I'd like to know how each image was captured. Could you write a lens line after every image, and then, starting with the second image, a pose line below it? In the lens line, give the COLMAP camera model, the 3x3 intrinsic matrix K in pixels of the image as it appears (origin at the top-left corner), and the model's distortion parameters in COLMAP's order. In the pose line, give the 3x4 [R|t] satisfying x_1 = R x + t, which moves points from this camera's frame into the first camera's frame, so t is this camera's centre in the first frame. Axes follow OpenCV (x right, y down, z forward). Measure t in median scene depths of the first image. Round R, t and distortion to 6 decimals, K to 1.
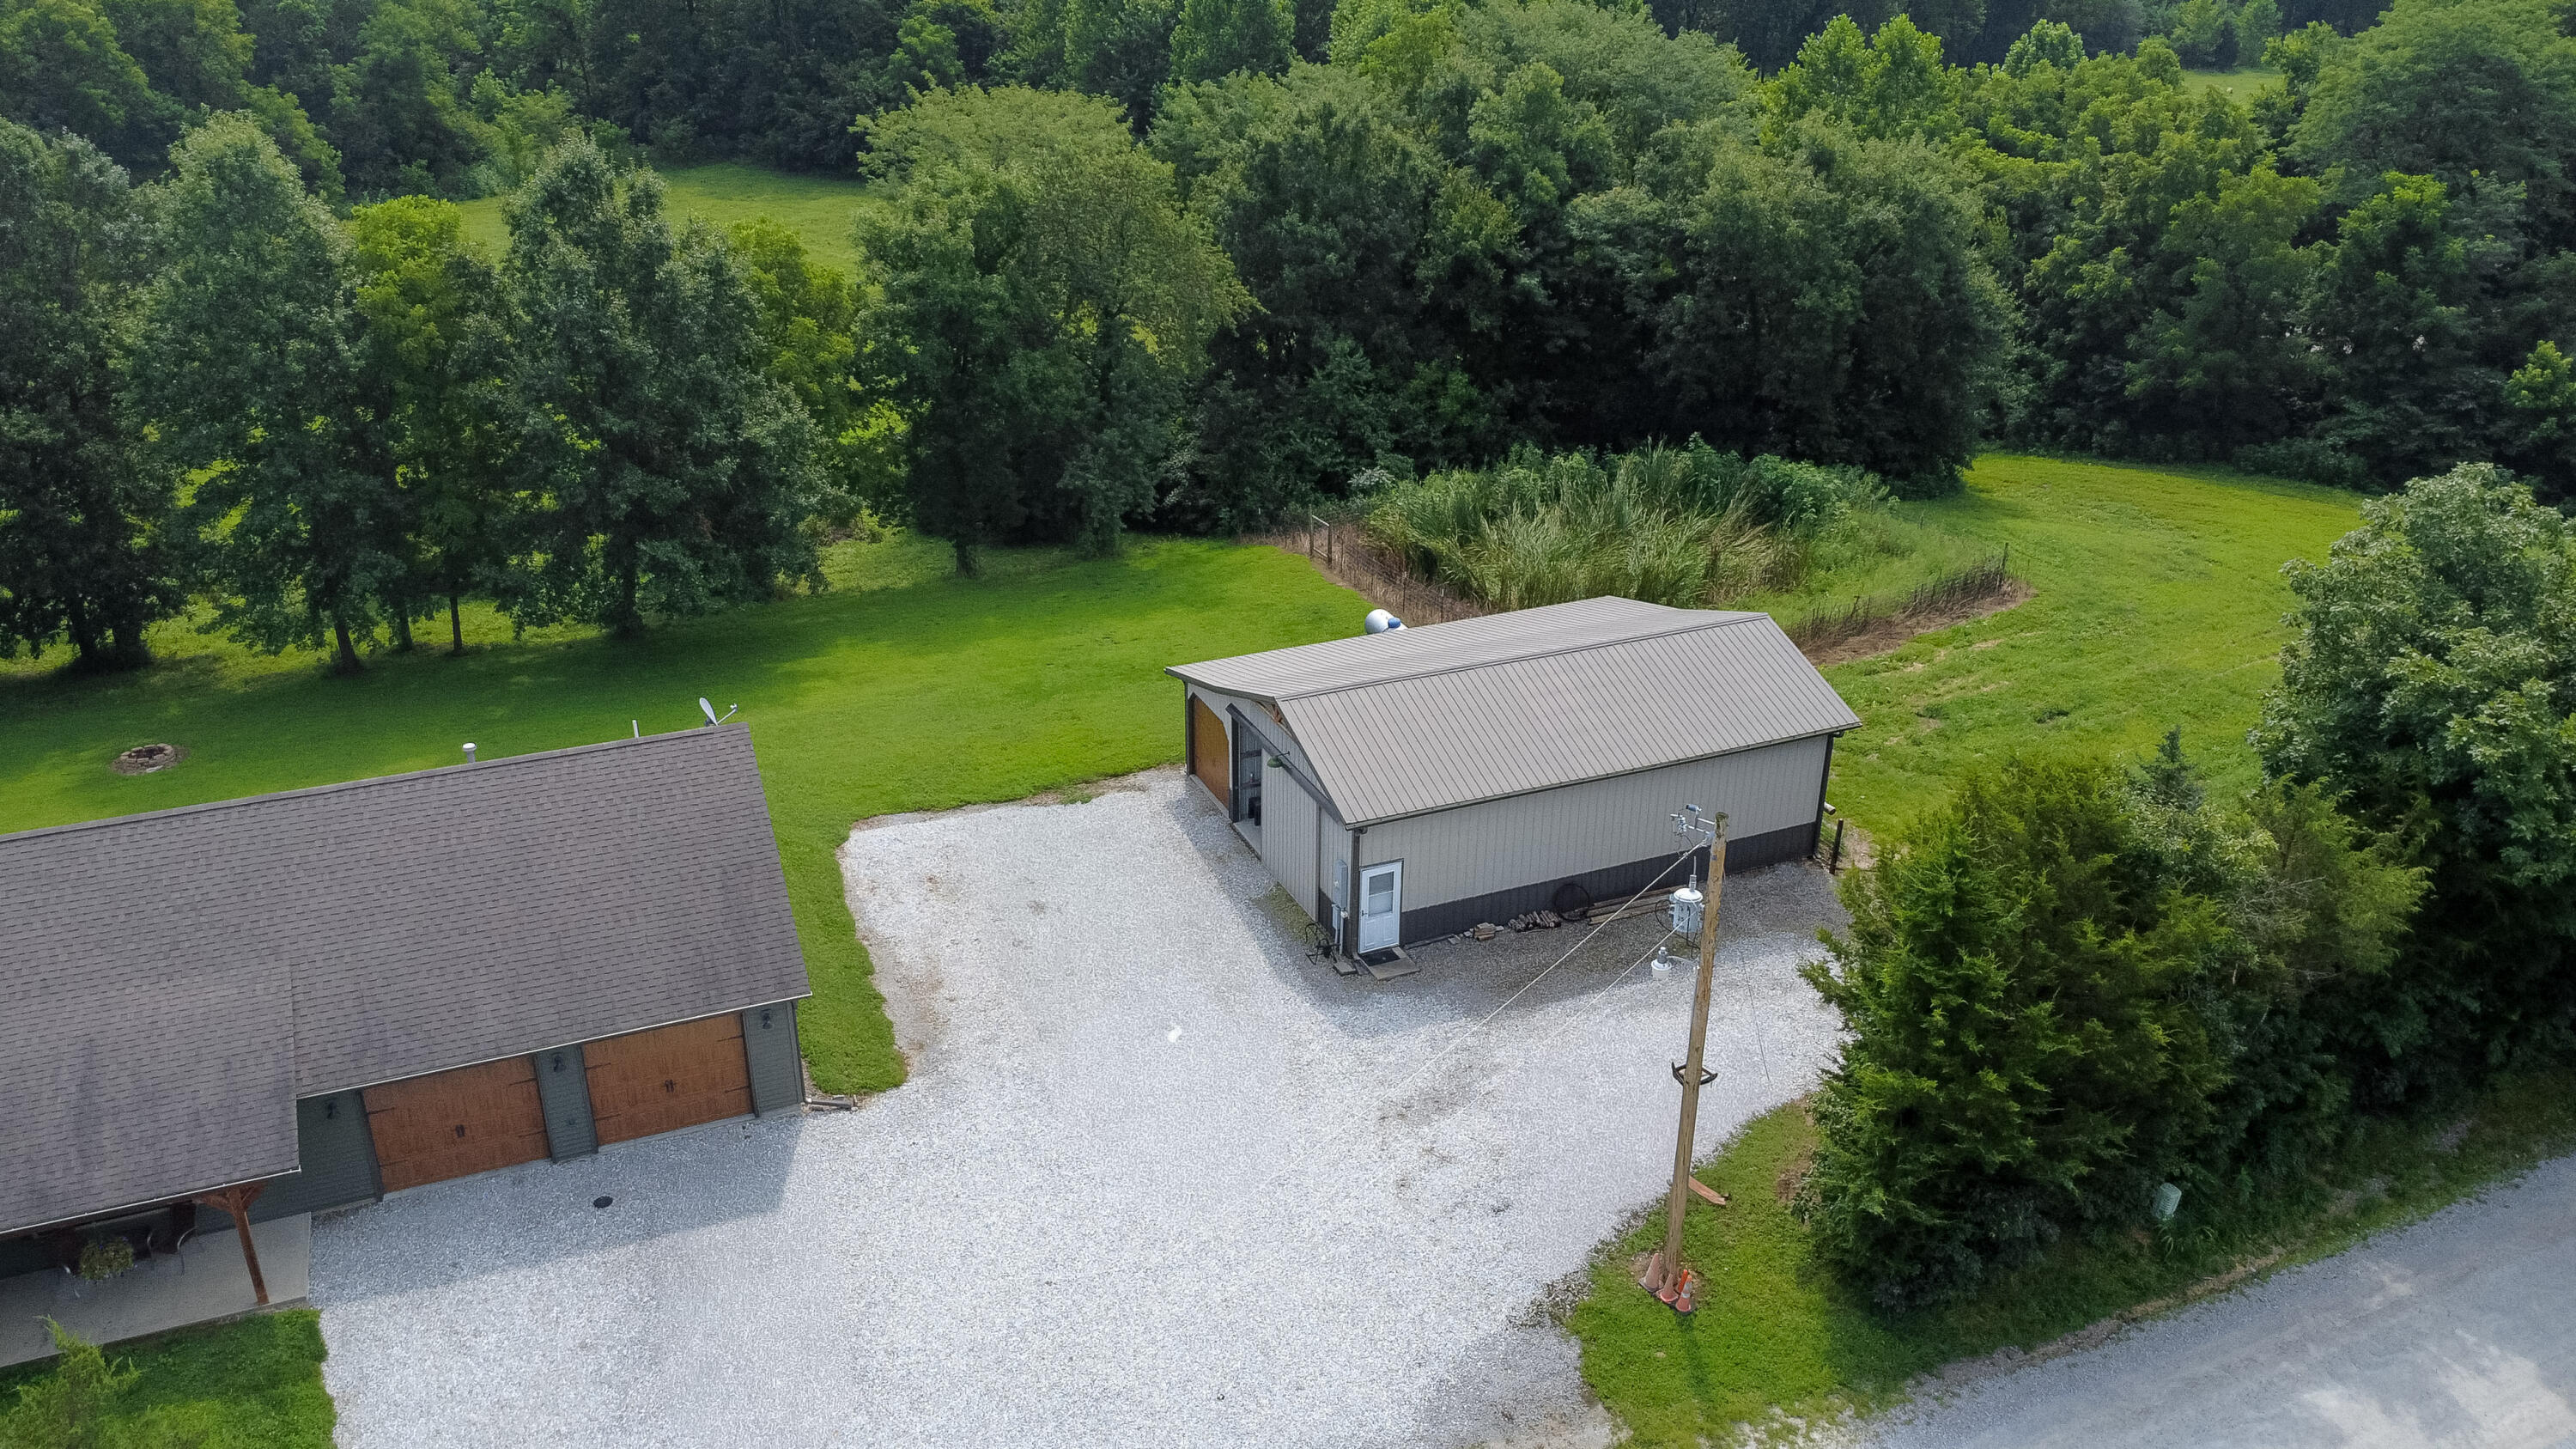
lens RADIAL K [[1966.8, 0, 1288.0], [0, 1966.8, 724.5], [0, 0, 1]] dist [0.006047, -0.004709]
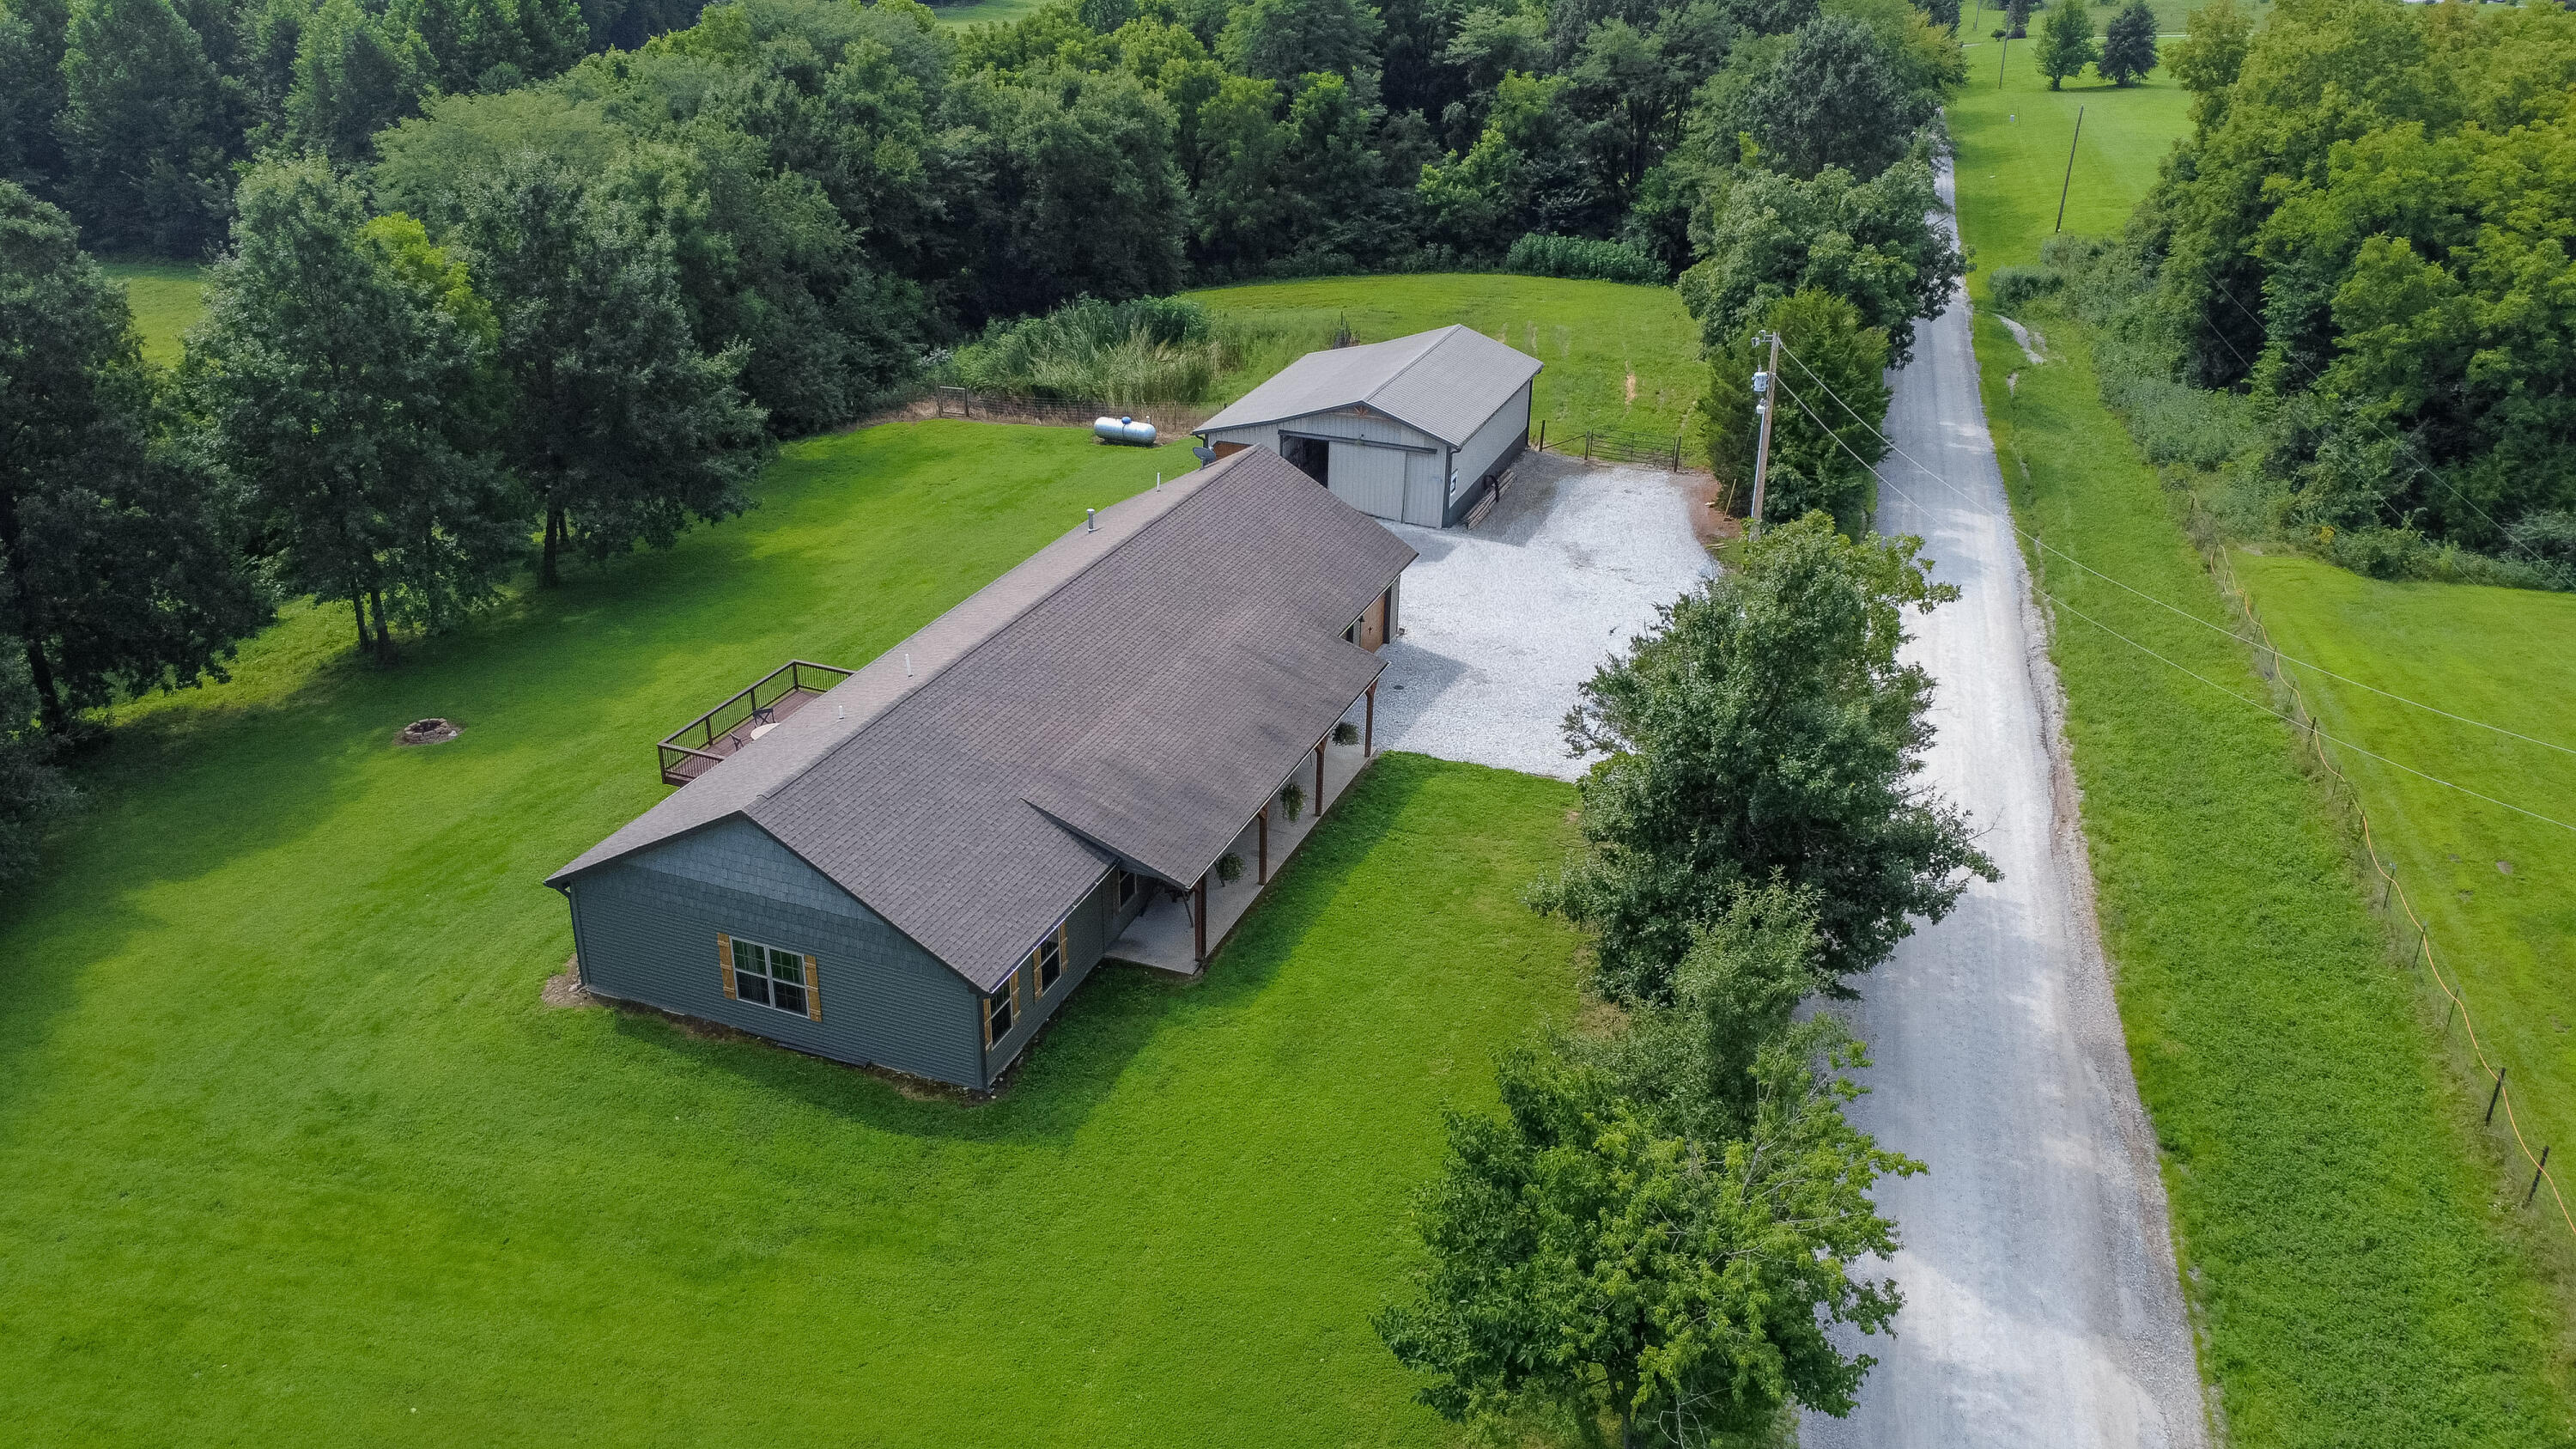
lens RADIAL K [[1933.0, 0, 1290.9], [0, 1933.0, 716.1], [0, 0, 1]] dist [0.010816, -0.000428]
pose [[0.697404, -0.299660, 0.651024, -0.787977], [0.292347, 0.948326, 0.123331, 0.013352], [-0.654340, 0.104313, 0.748971, -0.114464]]
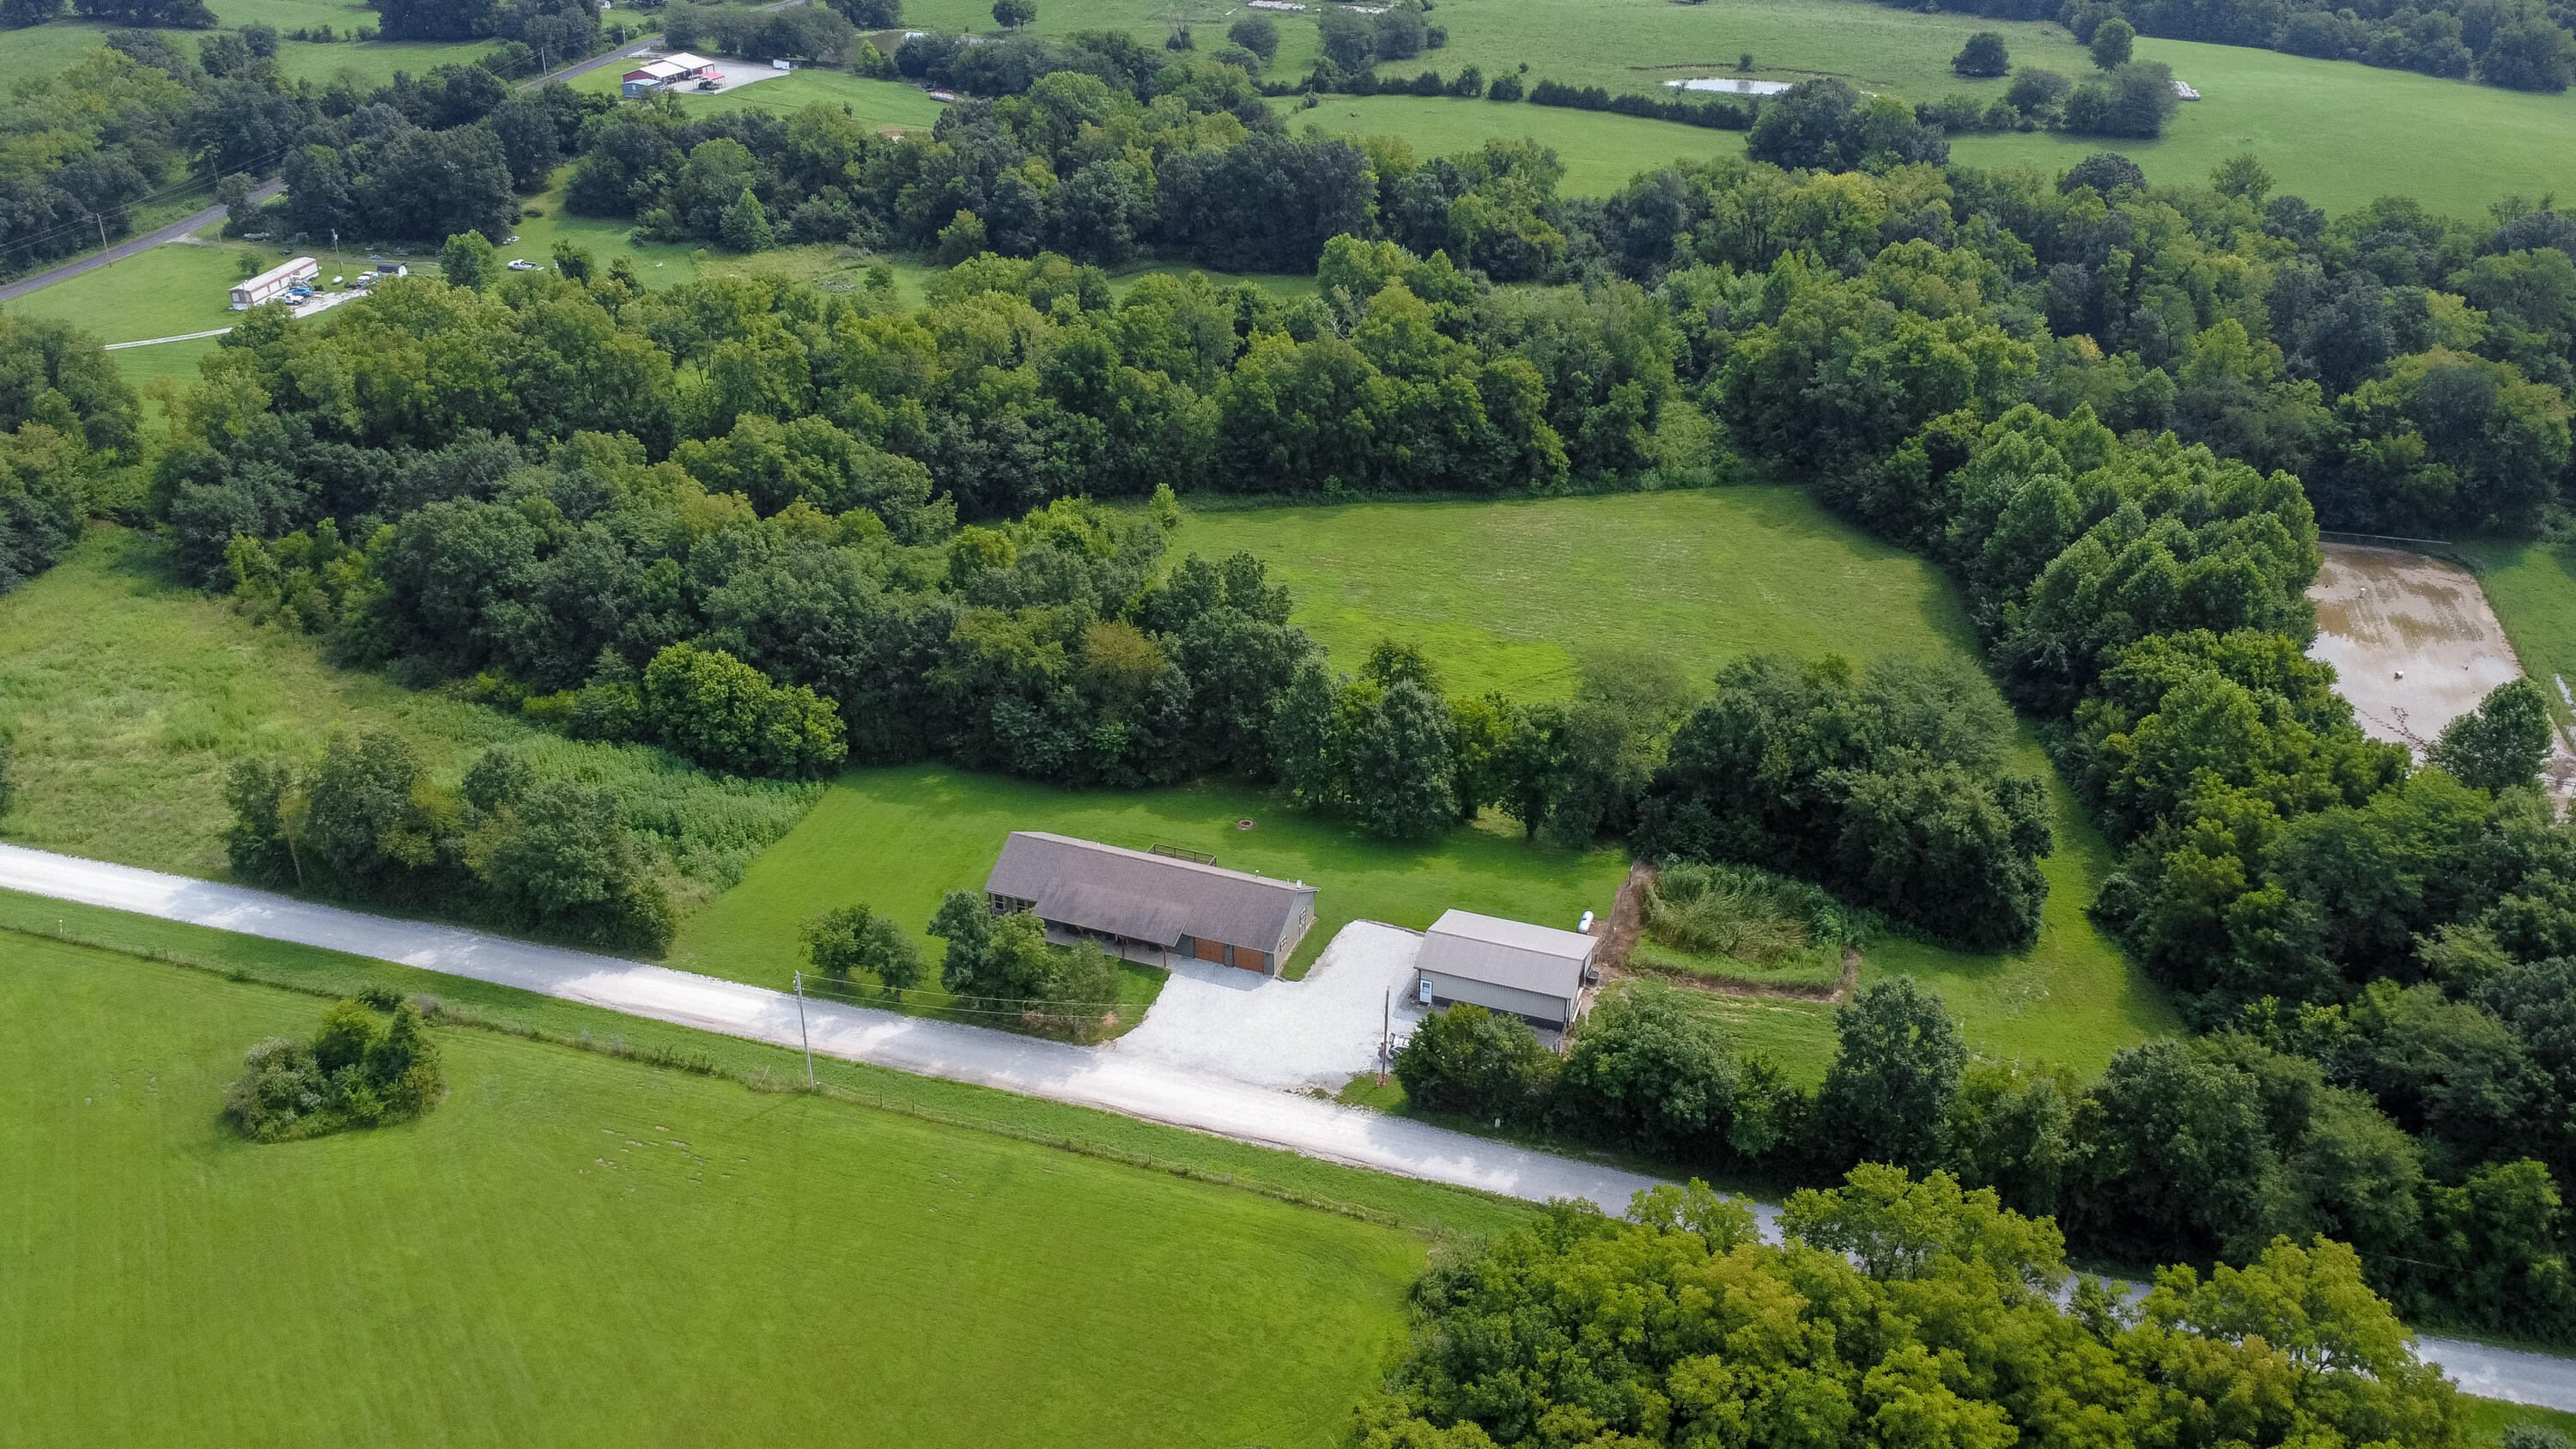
lens RADIAL K [[1994.6, 0, 1288.0], [0, 1994.6, 724.5], [0, 0, 1]] dist [0.007547, -0.000047]
pose [[0.720082, 0.305310, -0.623112, 1.343956], [-0.287362, 0.948585, 0.132702, -0.531902], [0.631589, 0.083502, 0.770793, -1.399604]]
